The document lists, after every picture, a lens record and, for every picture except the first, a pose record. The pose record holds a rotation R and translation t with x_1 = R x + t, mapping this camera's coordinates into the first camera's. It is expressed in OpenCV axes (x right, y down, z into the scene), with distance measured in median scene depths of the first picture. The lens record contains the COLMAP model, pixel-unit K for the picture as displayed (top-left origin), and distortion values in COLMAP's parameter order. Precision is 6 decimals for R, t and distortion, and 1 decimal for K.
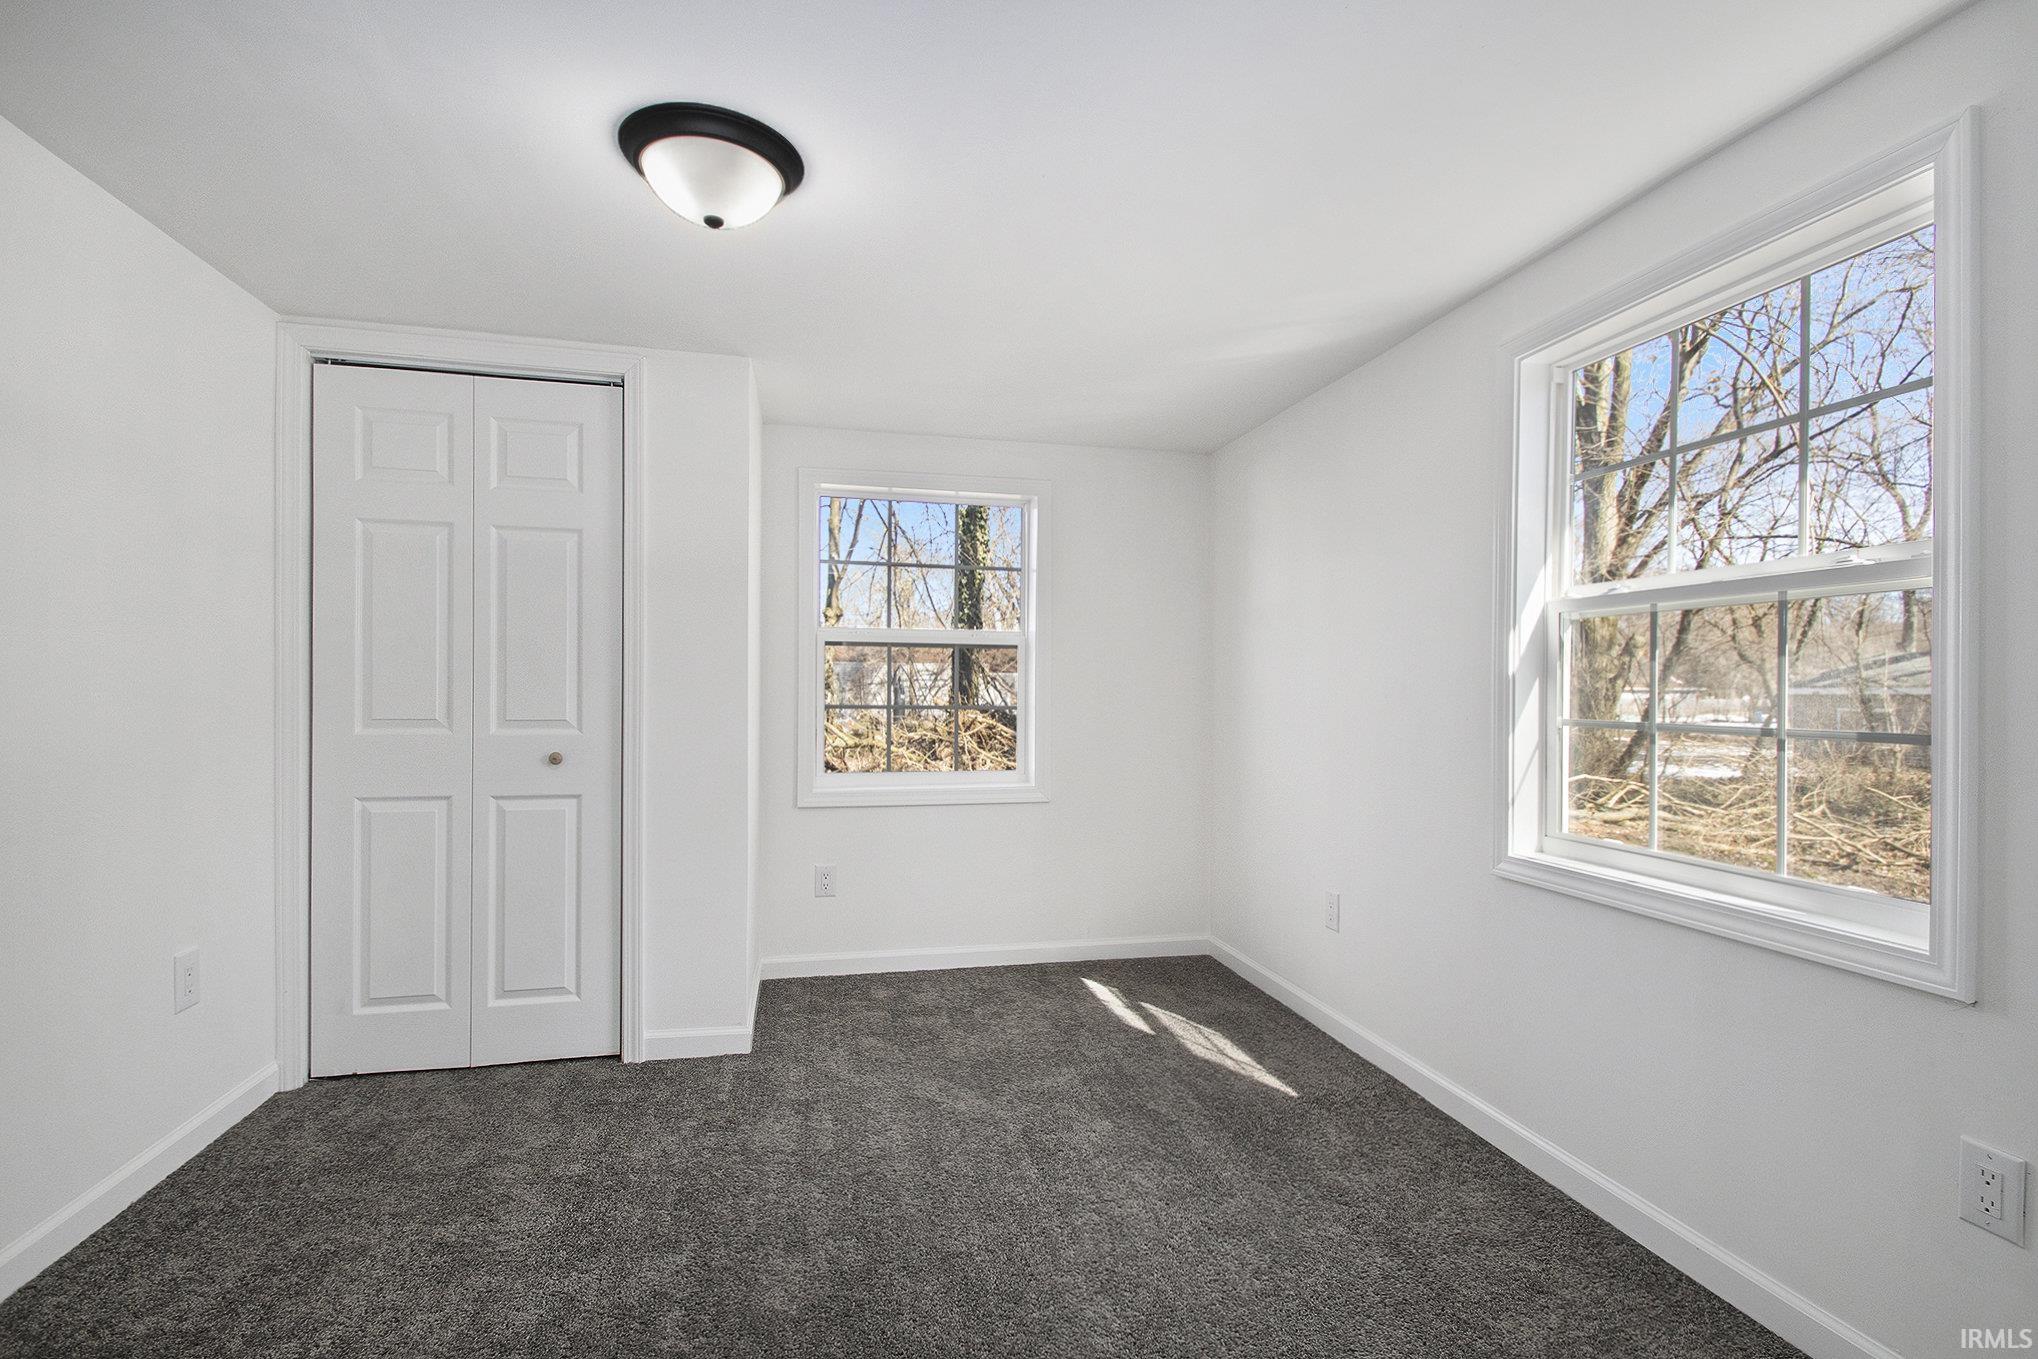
lens RADIAL K [[967.4, 0, 1031.0], [0, 967.4, 693.3], [0, 0, 1]] dist [-0.002633, -0.000250]
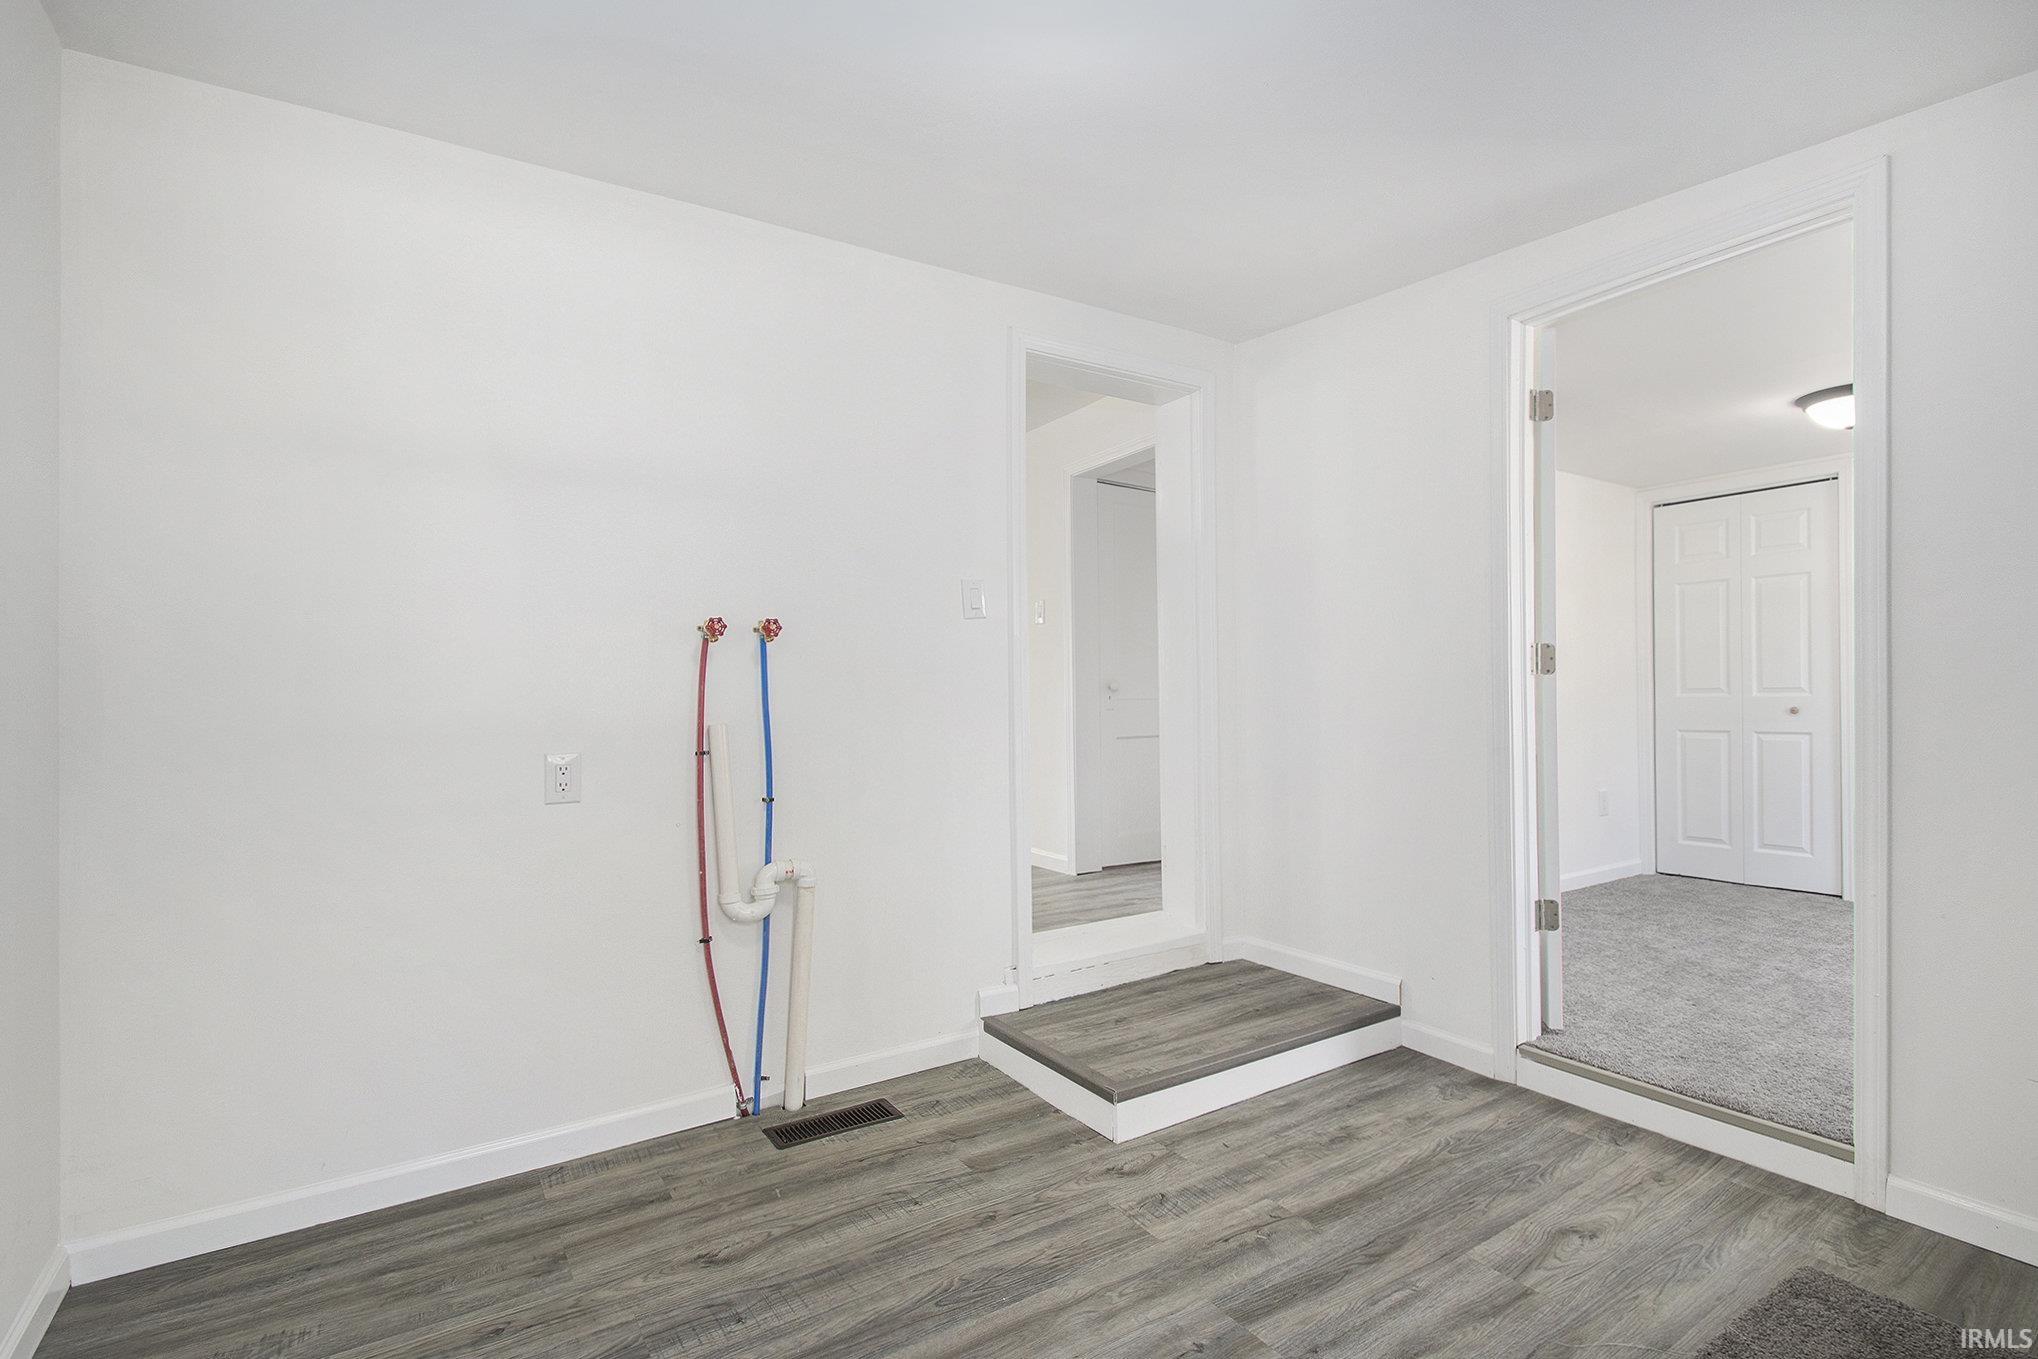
lens RADIAL K [[967.4, 0, 1029.0], [0, 967.4, 695.7], [0, 0, 1]] dist [-0.002633, -0.000250]
pose [[0.357989, -0.008382, -0.933688, 0.610145], [0.011372, 0.999925, -0.004616, 0.034339], [0.933657, -0.008965, 0.358057, -0.859801]]
